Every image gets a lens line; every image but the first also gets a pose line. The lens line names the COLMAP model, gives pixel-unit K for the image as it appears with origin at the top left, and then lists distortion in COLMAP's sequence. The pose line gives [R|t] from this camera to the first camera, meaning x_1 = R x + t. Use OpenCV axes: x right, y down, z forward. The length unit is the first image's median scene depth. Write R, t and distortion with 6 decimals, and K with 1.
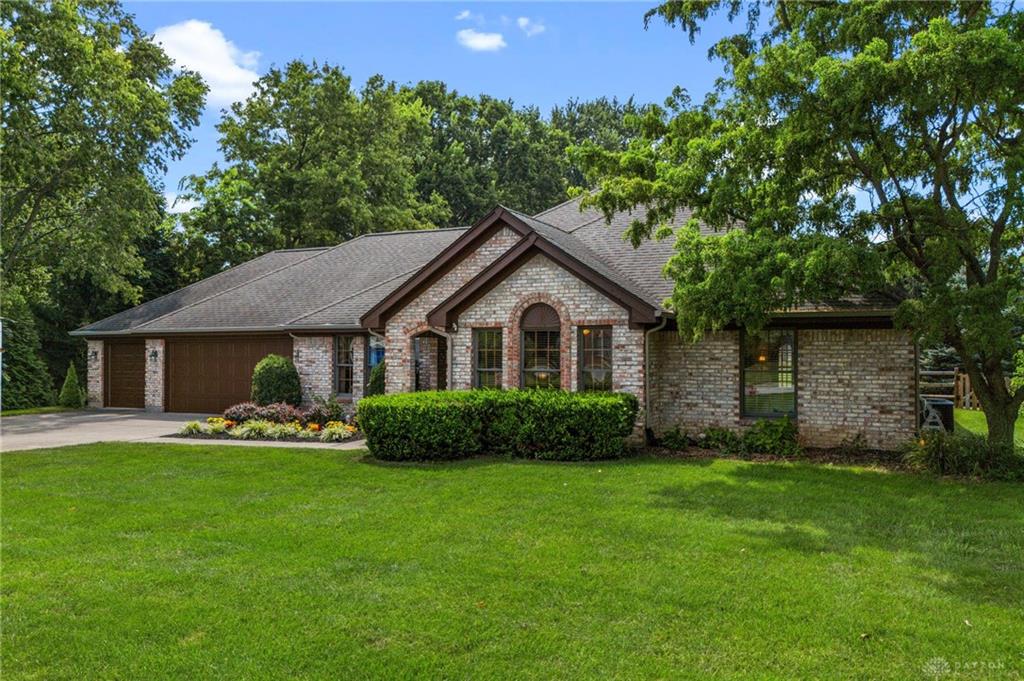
lens RADIAL K [[754.6, 0, 518.1], [0, 754.6, 343.7], [0, 0, 1]] dist [0.065032, -0.070974]
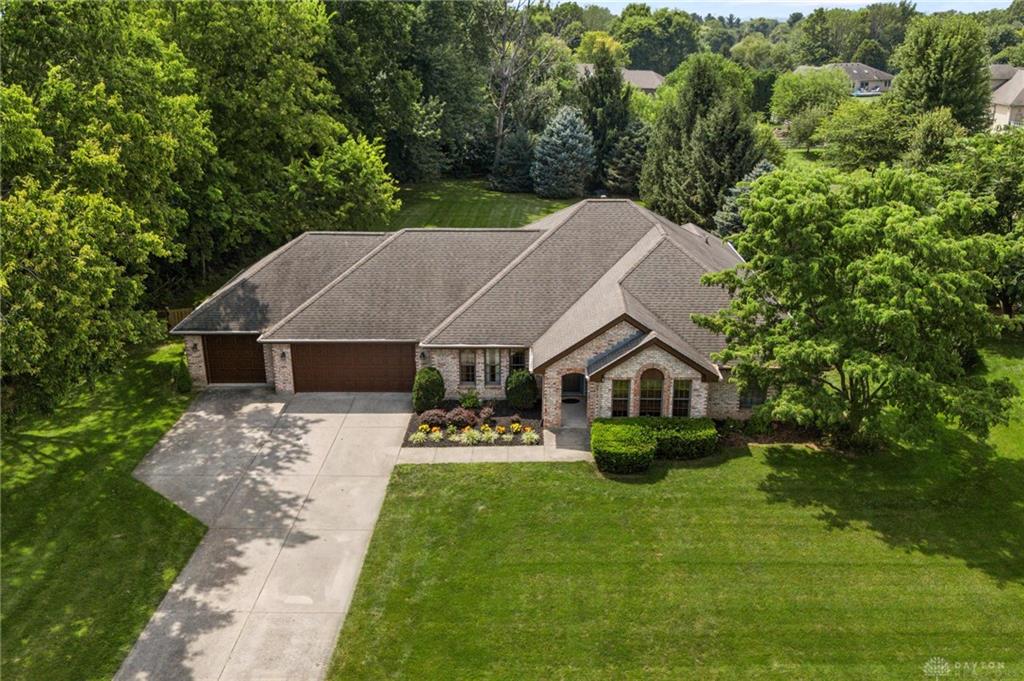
lens RADIAL K [[862.6, 0, 528.3], [0, 862.6, 305.0], [0, 0, 1]] dist [0.063370, -0.076896]
pose [[0.917237, -0.132106, 0.375799, -0.939867], [0.000962, 0.944138, 0.329549, -0.819822], [-0.398342, -0.301913, 0.866125, -0.635143]]
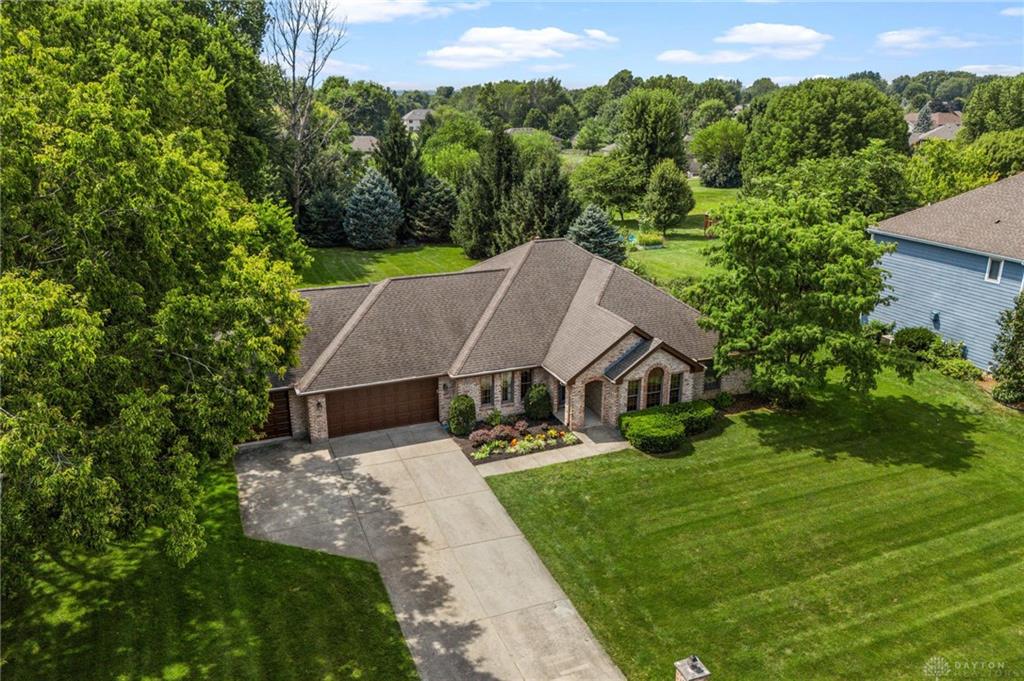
lens RADIAL K [[754.6, 0, 518.1], [0, 754.6, 343.7], [0, 0, 1]] dist [0.065032, -0.070974]
pose [[0.693242, -0.233652, 0.681779, -1.678890], [-0.007496, 0.943600, 0.331003, -0.811119], [-0.720666, -0.234576, 0.652391, -0.201774]]
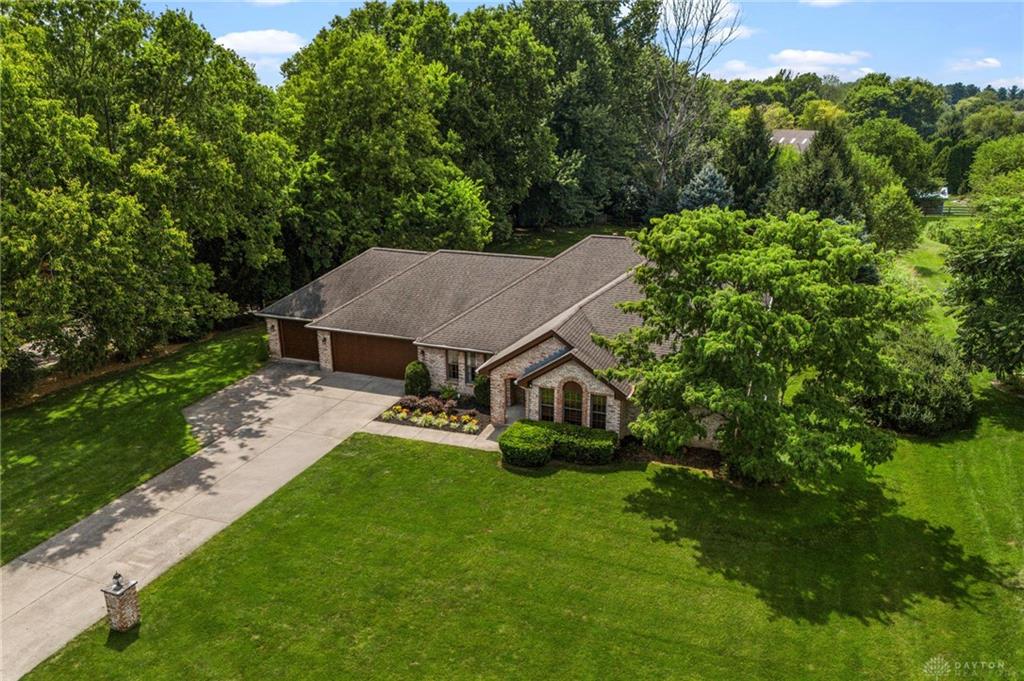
lens RADIAL K [[754.6, 0, 518.1], [0, 754.6, 343.7], [0, 0, 1]] dist [0.065032, -0.070974]
pose [[0.997980, -0.026297, 0.057830, -0.220342], [0.005824, 0.944344, 0.328909, -0.766422], [-0.063260, -0.327907, 0.942589, -0.871341]]
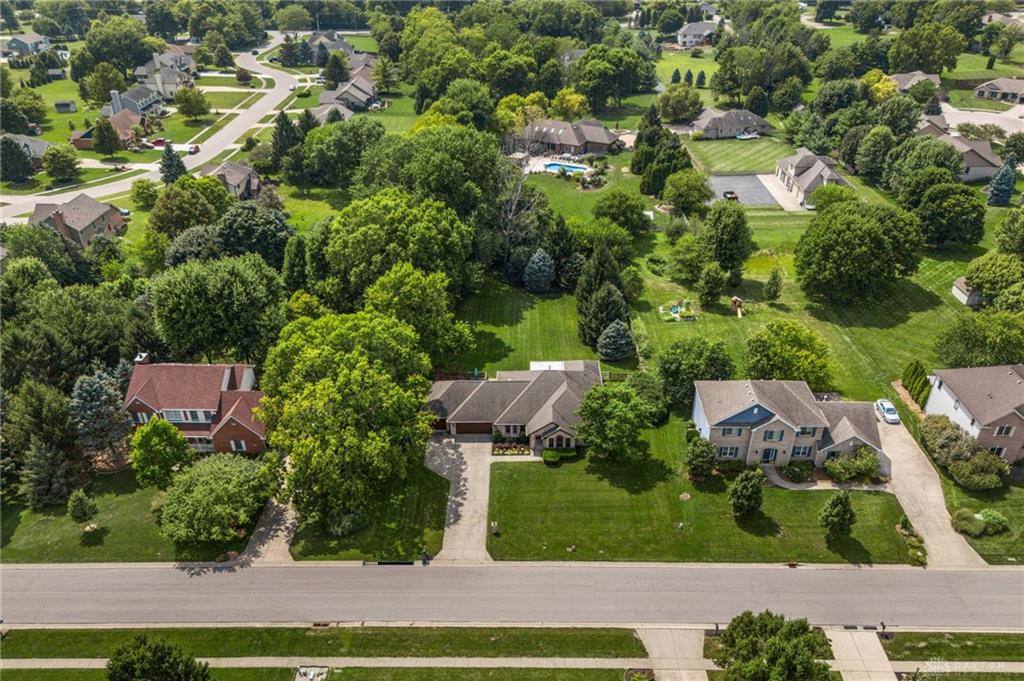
lens RADIAL K [[754.6, 0, 518.1], [0, 754.6, 343.7], [0, 0, 1]] dist [0.065032, -0.070974]
pose [[0.915903, -0.210464, 0.341799, -2.261937], [0.006255, 0.858897, 0.512109, -3.892286], [-0.401351, -0.466905, 0.787983, -3.531511]]
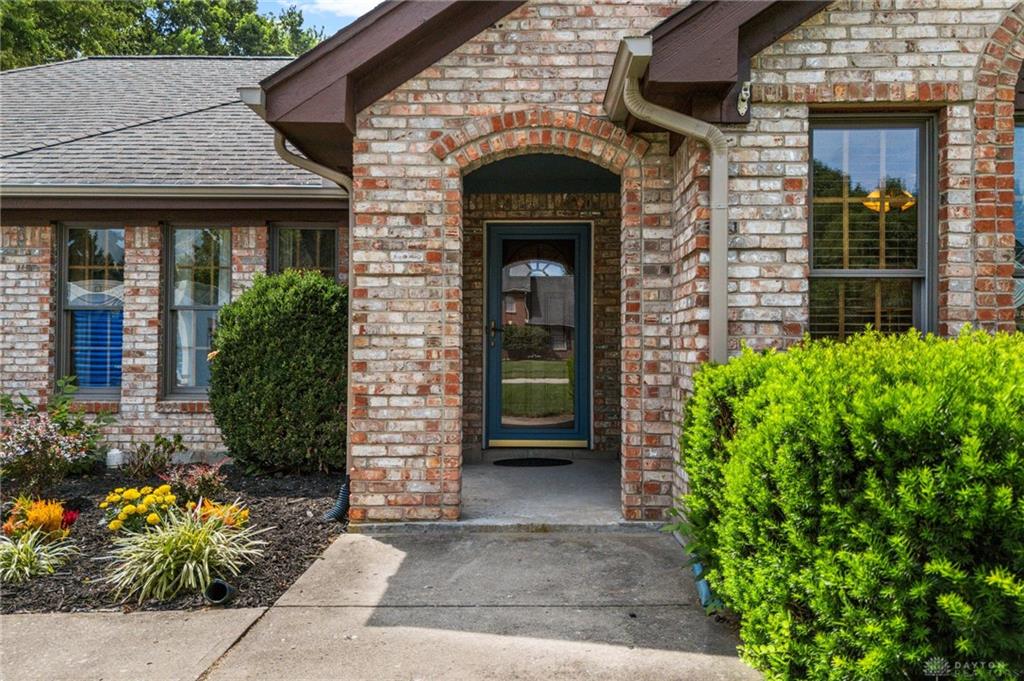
lens RADIAL K [[754.6, 0, 518.1], [0, 754.6, 343.7], [0, 0, 1]] dist [0.065032, -0.070974]
pose [[0.918513, 0.005862, 0.395347, -0.234470], [-0.006085, 0.999981, -0.000688, 0.055543], [-0.395343, -0.001774, 0.918532, 0.739926]]
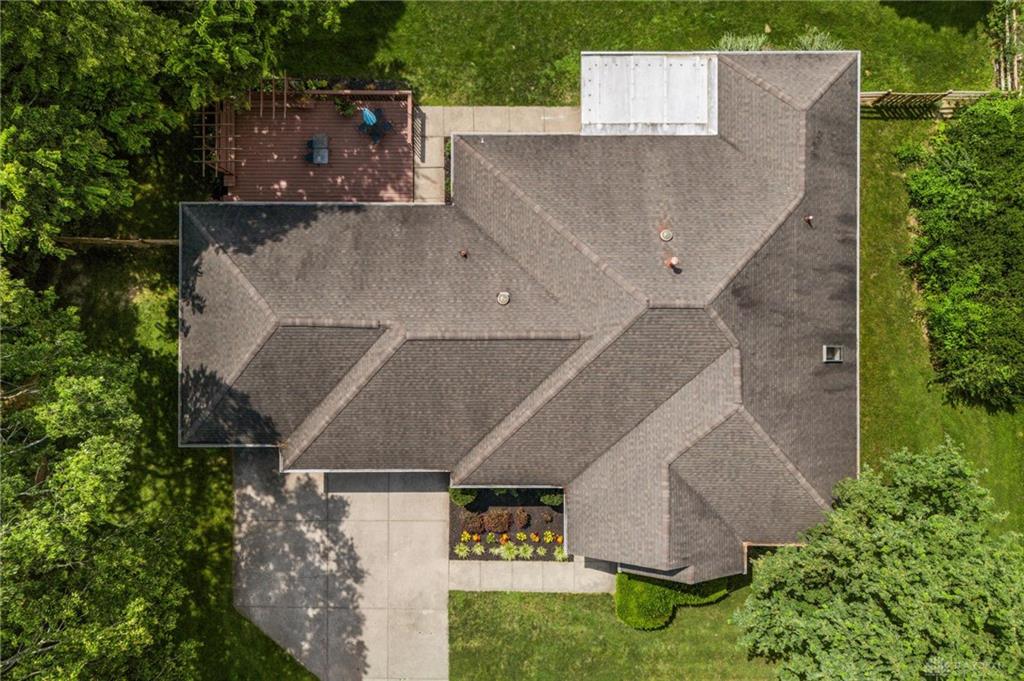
lens RADIAL K [[754.6, 0, 518.1], [0, 754.6, 343.7], [0, 0, 1]] dist [0.065032, -0.070974]
pose [[0.914121, -0.405352, -0.008493, -0.101273], [0.004389, -0.011054, 0.999929, -1.836180], [-0.405417, -0.914094, -0.008325, 1.537637]]
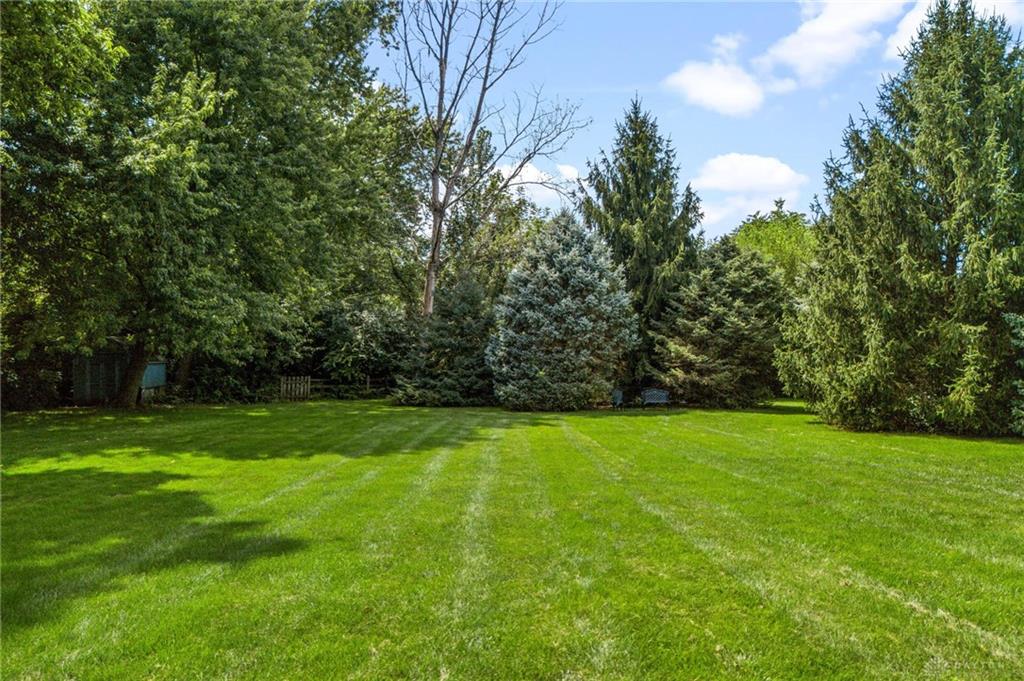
lens RADIAL K [[754.6, 0, 518.1], [0, 754.6, 343.7], [0, 0, 1]] dist [0.065032, -0.070974]
pose [[0.900577, -0.000094, 0.434696, 0.335832], [-0.002516, 0.999982, 0.005428, 0.088505], [-0.434689, -0.005982, 0.900561, 2.261339]]
